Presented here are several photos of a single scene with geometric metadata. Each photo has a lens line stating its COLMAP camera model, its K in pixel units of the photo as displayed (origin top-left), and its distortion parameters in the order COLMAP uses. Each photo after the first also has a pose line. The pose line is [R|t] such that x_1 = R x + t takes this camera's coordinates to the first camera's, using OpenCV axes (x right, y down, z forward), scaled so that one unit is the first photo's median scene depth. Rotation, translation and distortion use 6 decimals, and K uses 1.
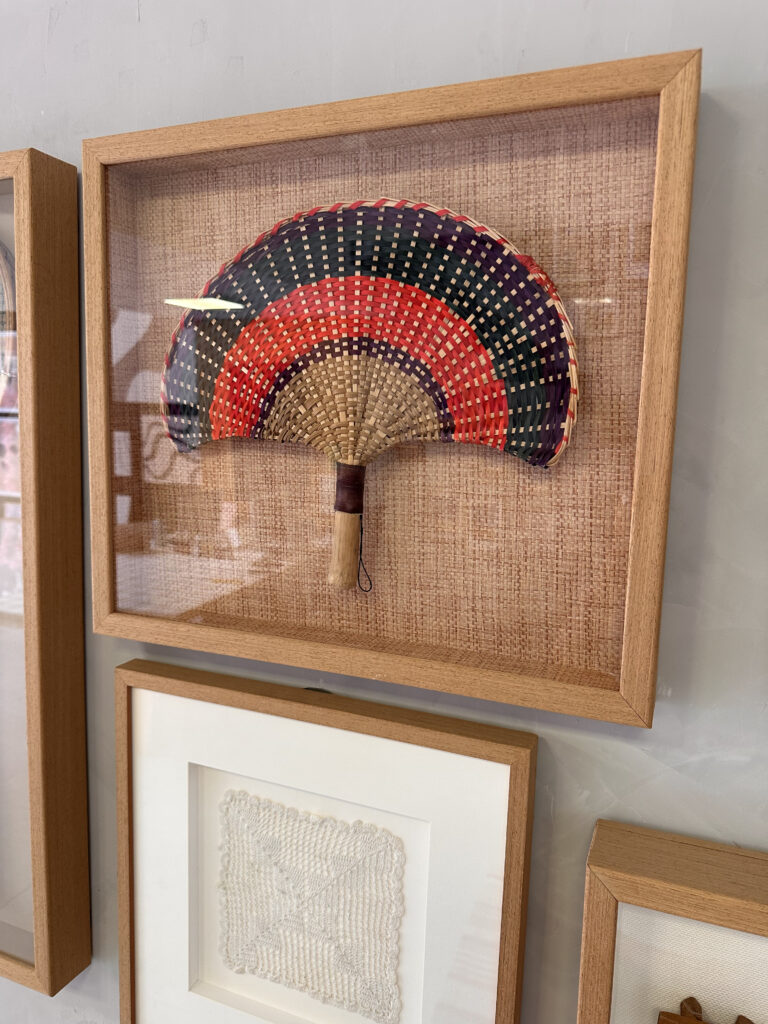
lens RADIAL K [[708.0, 0, 386.2], [0, 708.0, 532.6], [0, 0, 1]] dist [-0.036999, 0.000366]
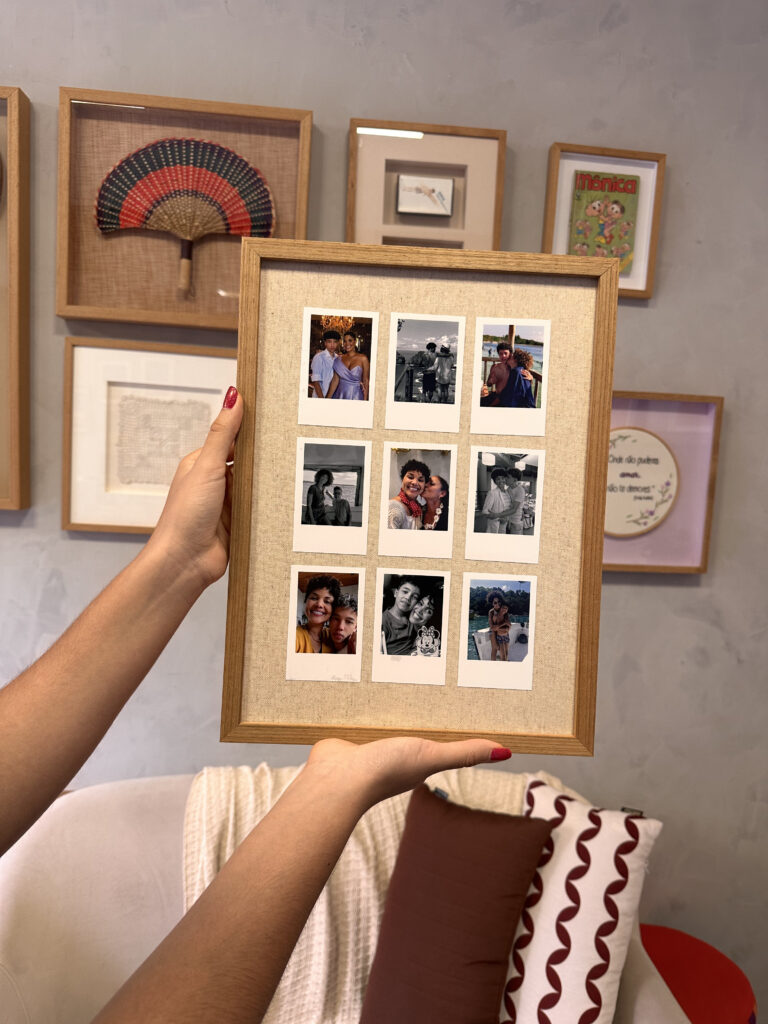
lens RADIAL K [[708.0, 0, 392.0], [0, 708.0, 522.2], [0, 0, 1]] dist [-0.036999, 0.000366]
pose [[0.884393, -0.030807, 0.465725, -0.635873], [0.042260, 0.999006, -0.014168, 1.027797], [-0.464826, 0.032211, 0.884816, -1.604420]]
